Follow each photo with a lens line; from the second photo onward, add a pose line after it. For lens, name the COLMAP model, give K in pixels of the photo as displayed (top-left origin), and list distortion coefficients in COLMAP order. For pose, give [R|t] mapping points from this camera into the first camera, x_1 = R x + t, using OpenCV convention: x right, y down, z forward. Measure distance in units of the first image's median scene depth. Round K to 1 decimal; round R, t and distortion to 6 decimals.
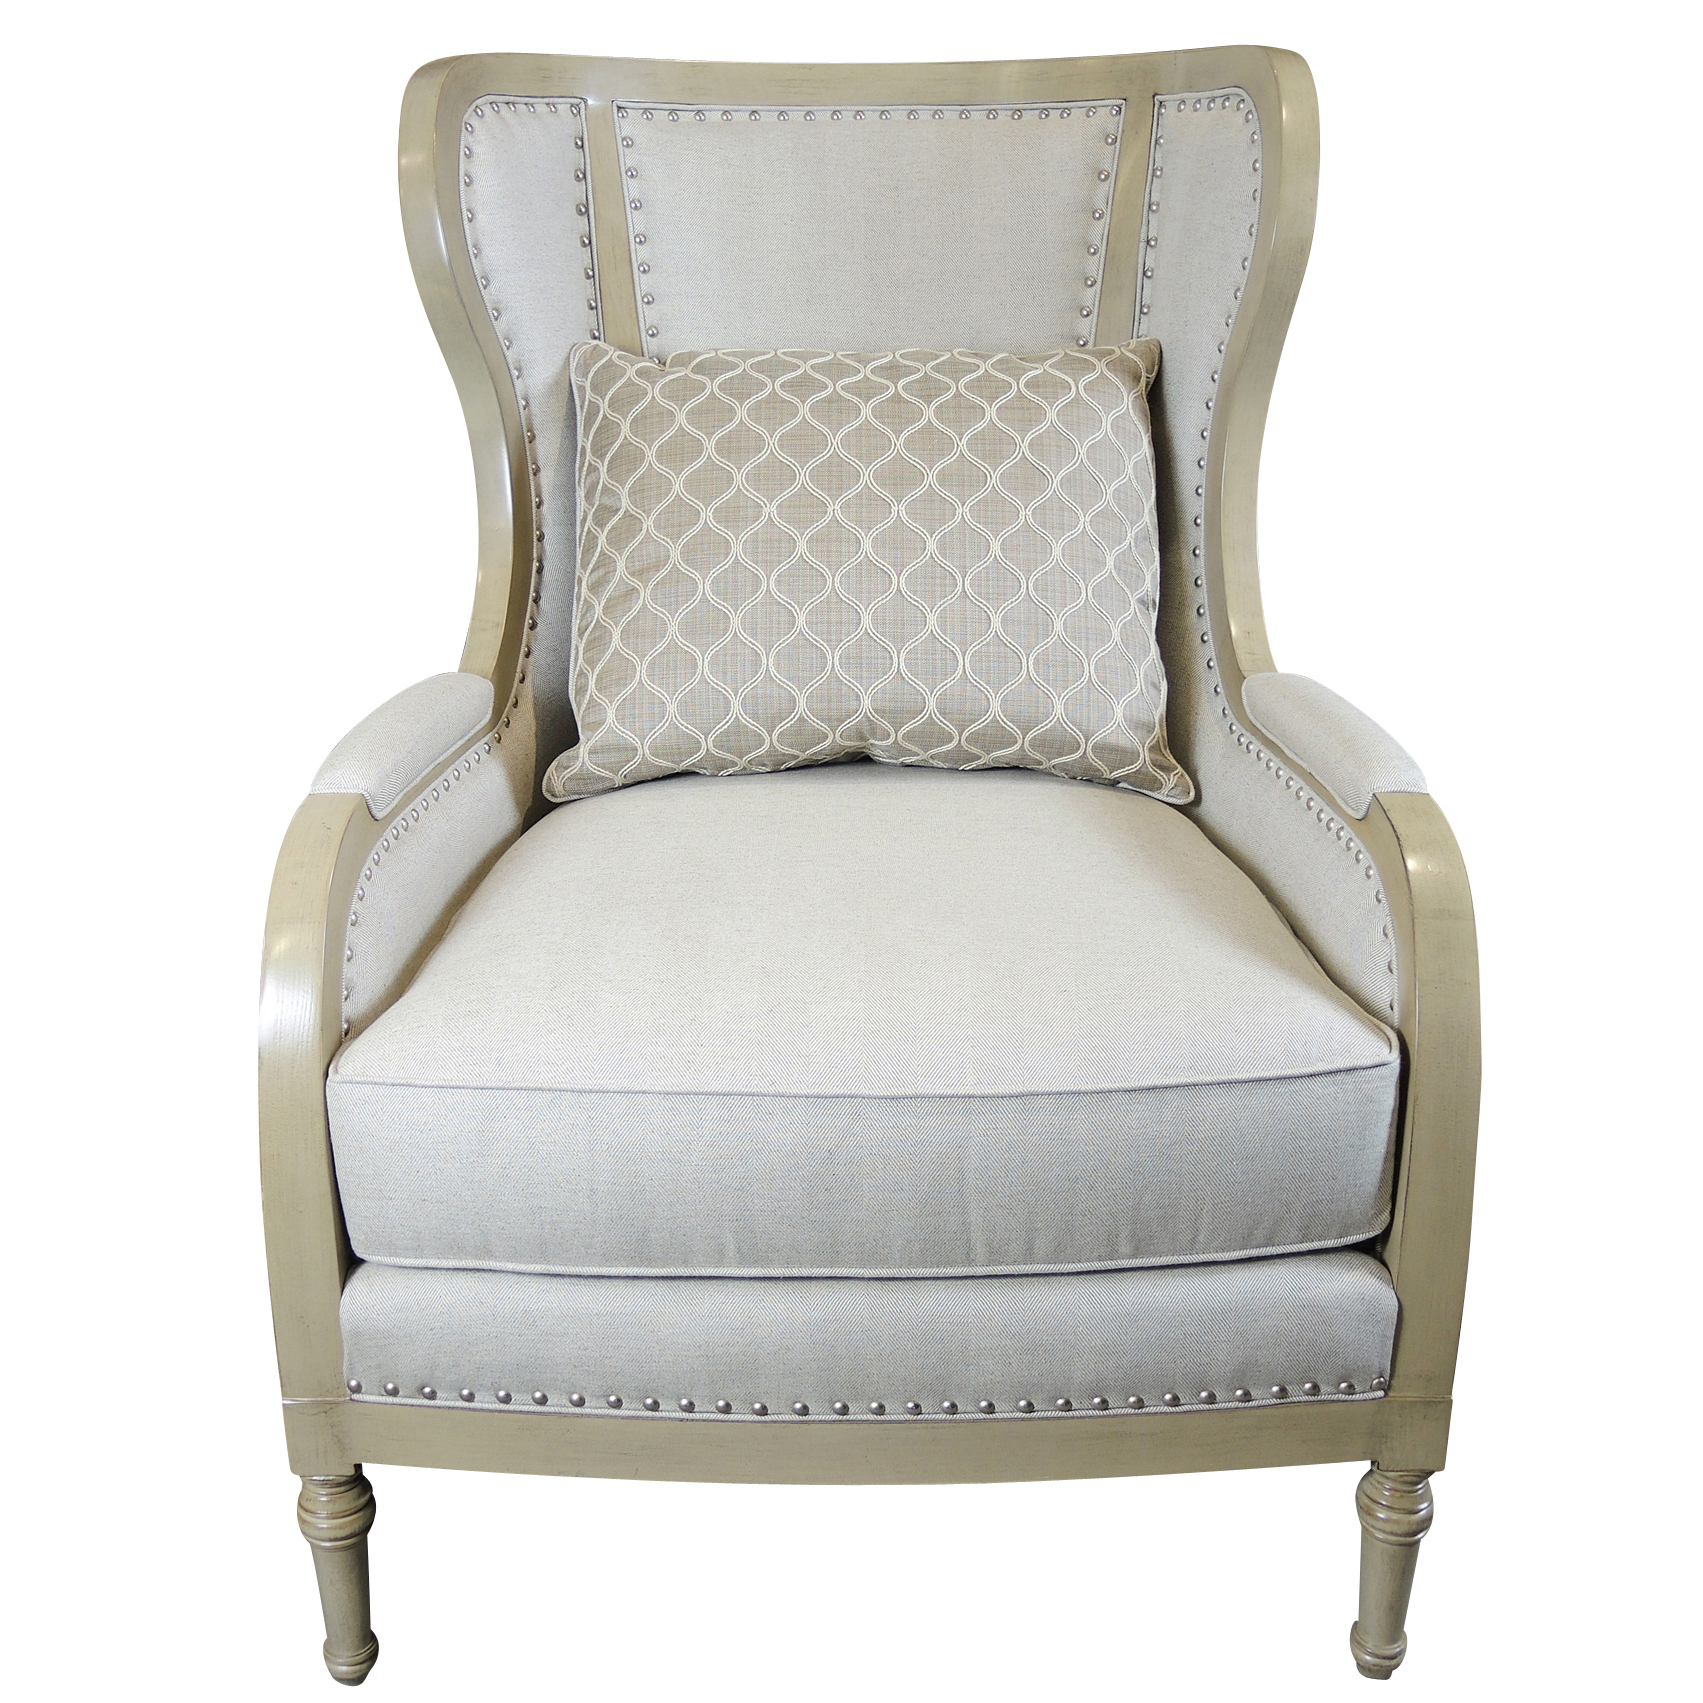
lens RADIAL K [[1533.5, 0, 850.8], [0, 1533.5, 845.5], [0, 0, 1]] dist [0.001487, 0.005538]
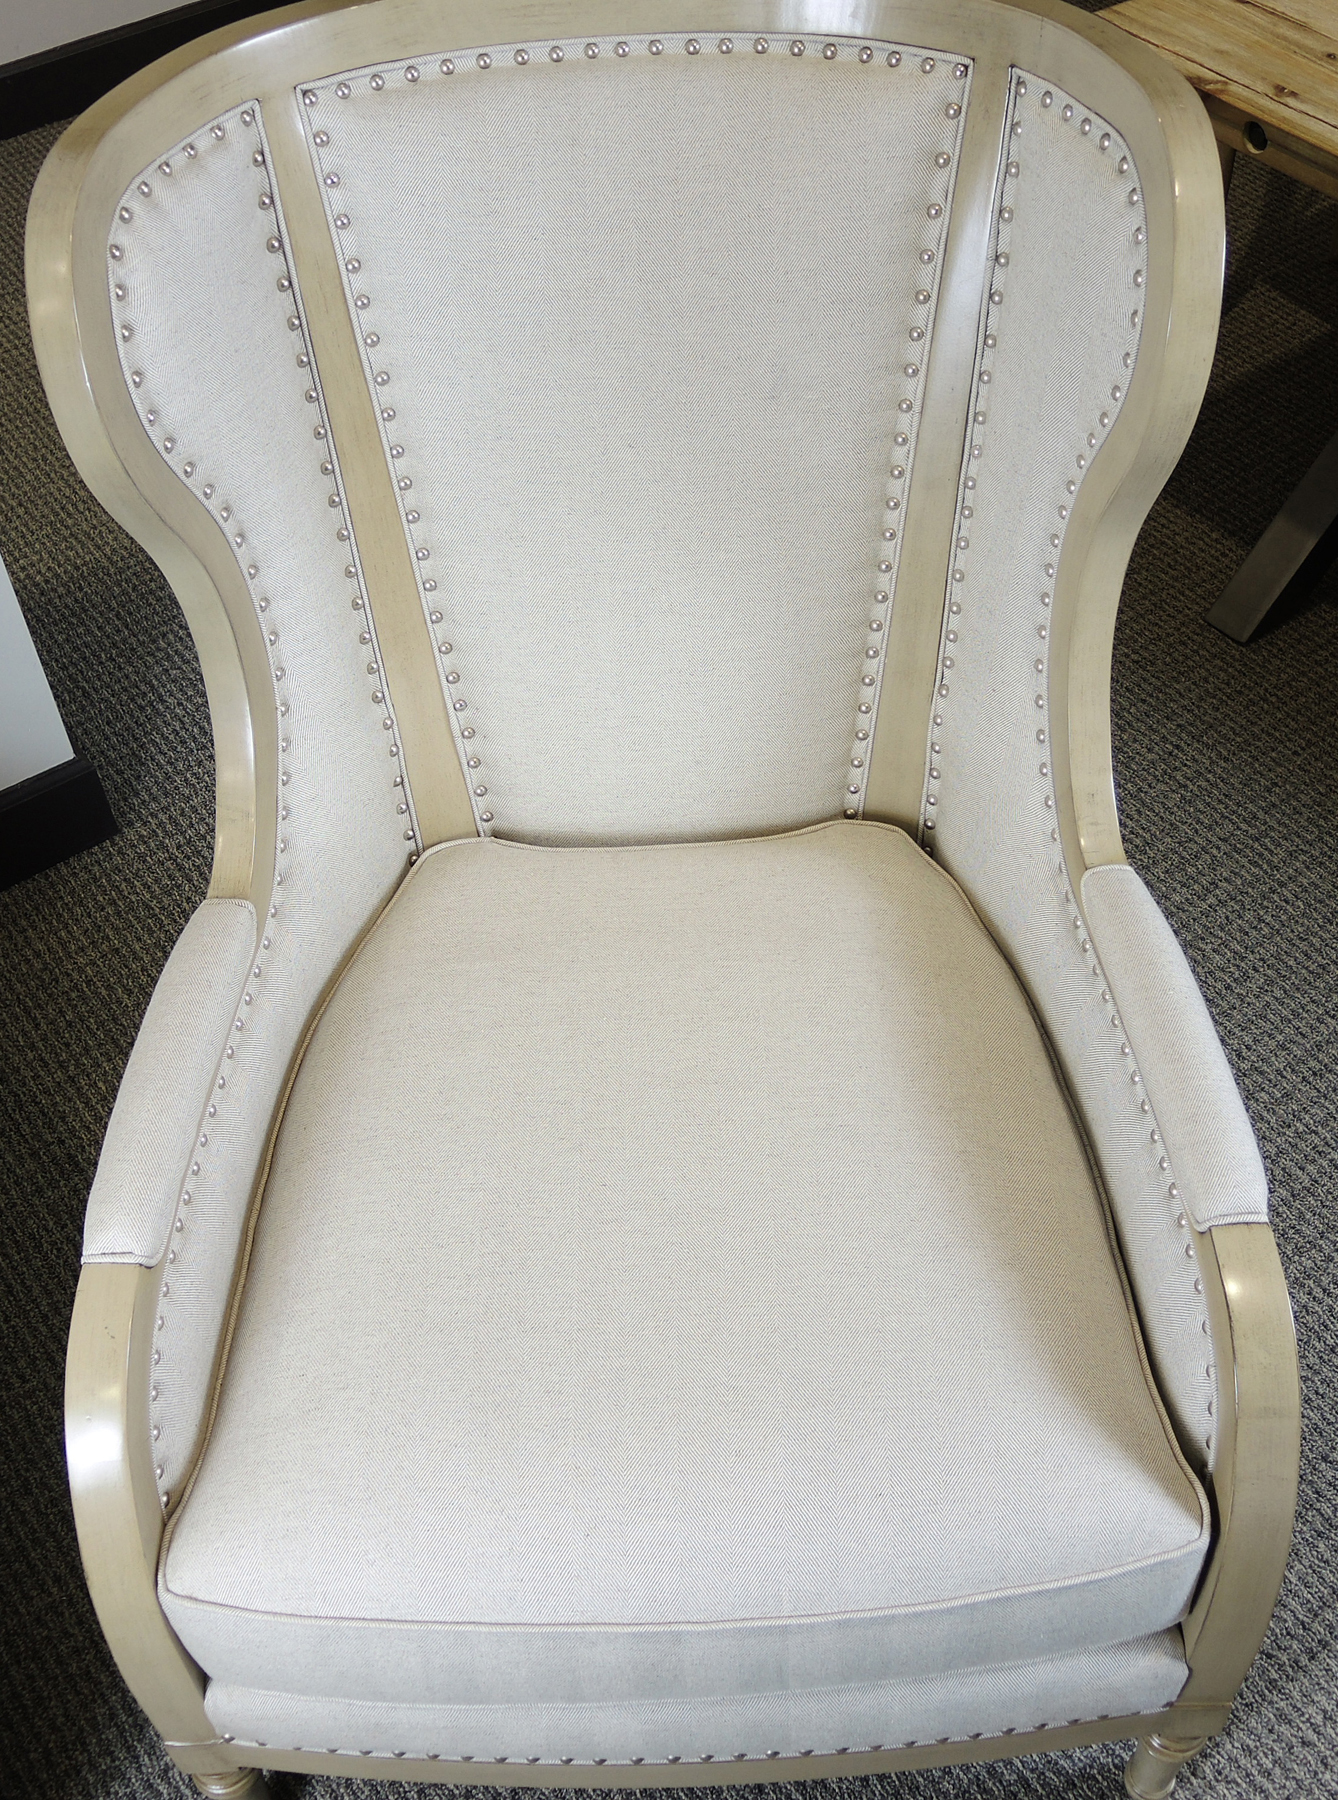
lens RADIAL K [[1568.3, 0, 672.2], [0, 1568.3, 899.7], [0, 0, 1]] dist [-0.004822, -0.003075]
pose [[0.998997, -0.044647, -0.003515, 0.015094], [0.042516, 0.920776, 0.387767, -0.407245], [-0.014076, -0.387527, 0.921751, 0.131750]]
